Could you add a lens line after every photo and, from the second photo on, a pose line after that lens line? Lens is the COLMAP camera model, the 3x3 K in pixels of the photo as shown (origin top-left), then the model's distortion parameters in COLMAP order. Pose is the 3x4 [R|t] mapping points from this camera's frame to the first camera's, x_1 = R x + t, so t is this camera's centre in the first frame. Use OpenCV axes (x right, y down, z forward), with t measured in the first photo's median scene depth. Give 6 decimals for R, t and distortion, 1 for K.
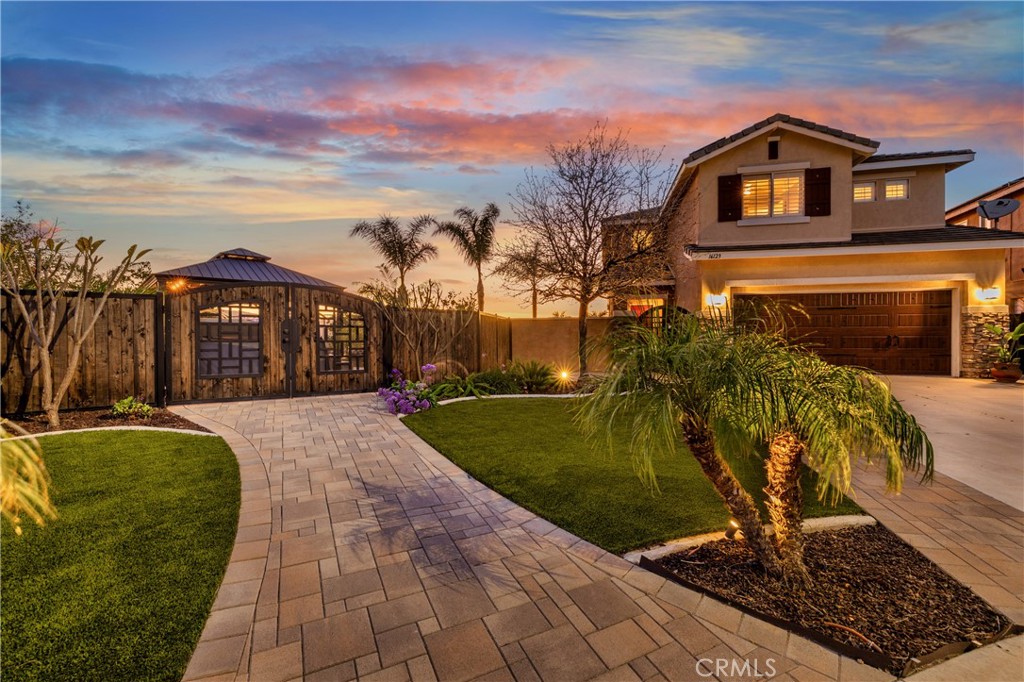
lens RADIAL K [[445.9, 0, 496.1], [0, 445.9, 333.1], [0, 0, 1]] dist [-0.001543, -0.000122]
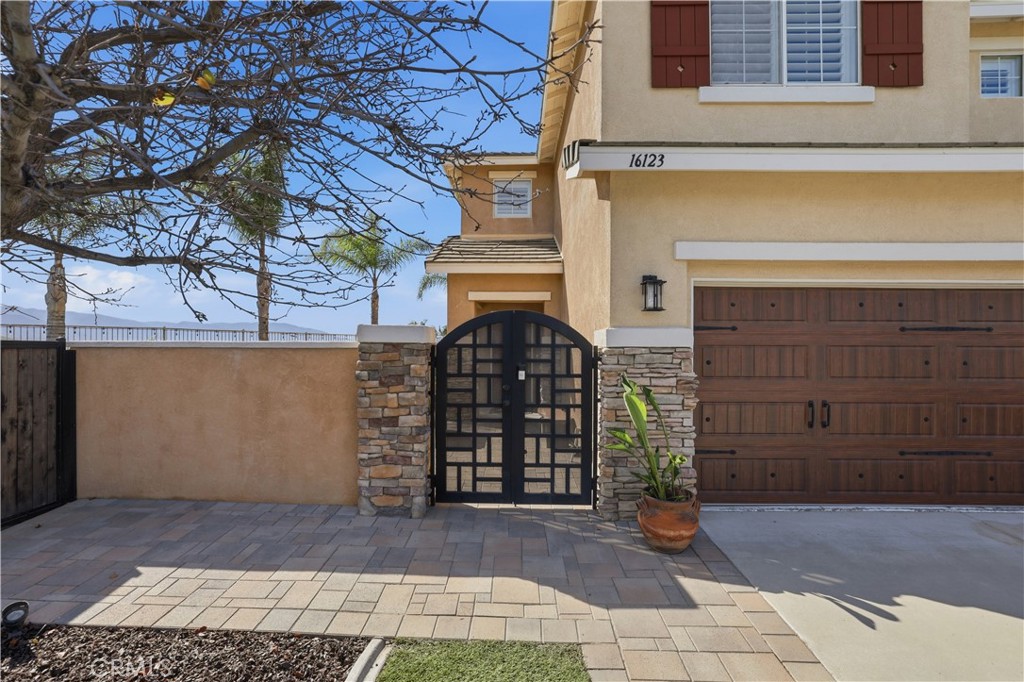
lens RADIAL K [[455.8, 0, 500.6], [0, 455.8, 340.5], [0, 0, 1]] dist [-0.042695, 0.006569]
pose [[0.983081, 0.009536, 0.182925, 0.329266], [-0.007700, 0.999913, -0.010744, -0.039216], [-0.183012, 0.009153, 0.983068, 0.701655]]
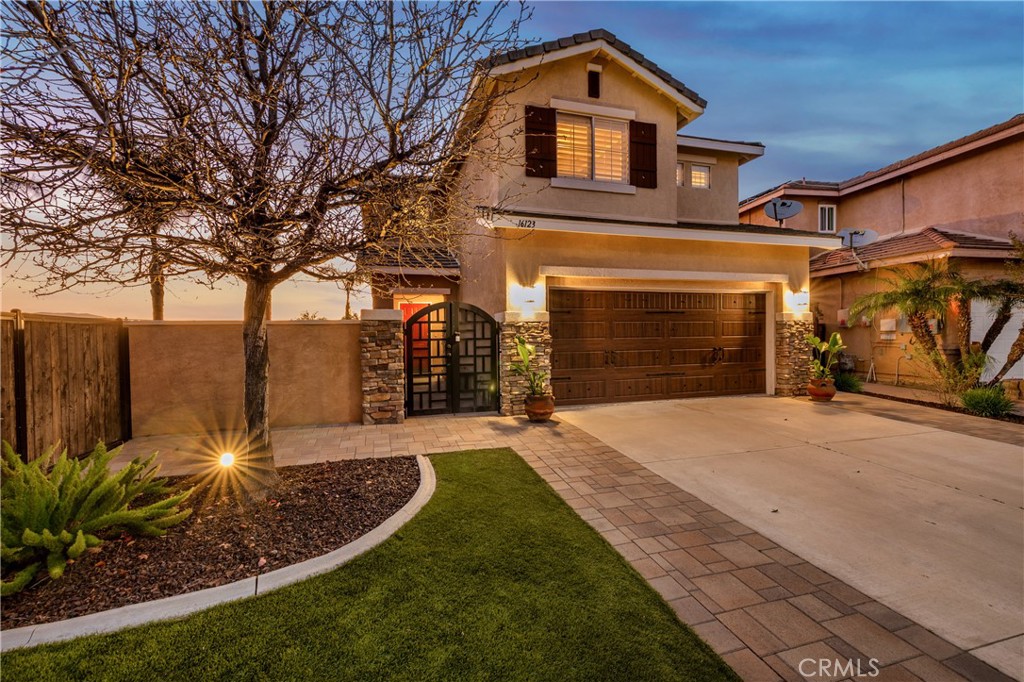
lens RADIAL K [[445.2, 0, 512.8], [0, 445.2, 337.7], [0, 0, 1]] dist [-0.039609, 0.014699]
pose [[0.862969, -0.010003, 0.505159, 0.164685], [0.008199, 0.999950, 0.005796, -0.019306], [-0.505191, -0.000860, 0.863007, 0.483092]]
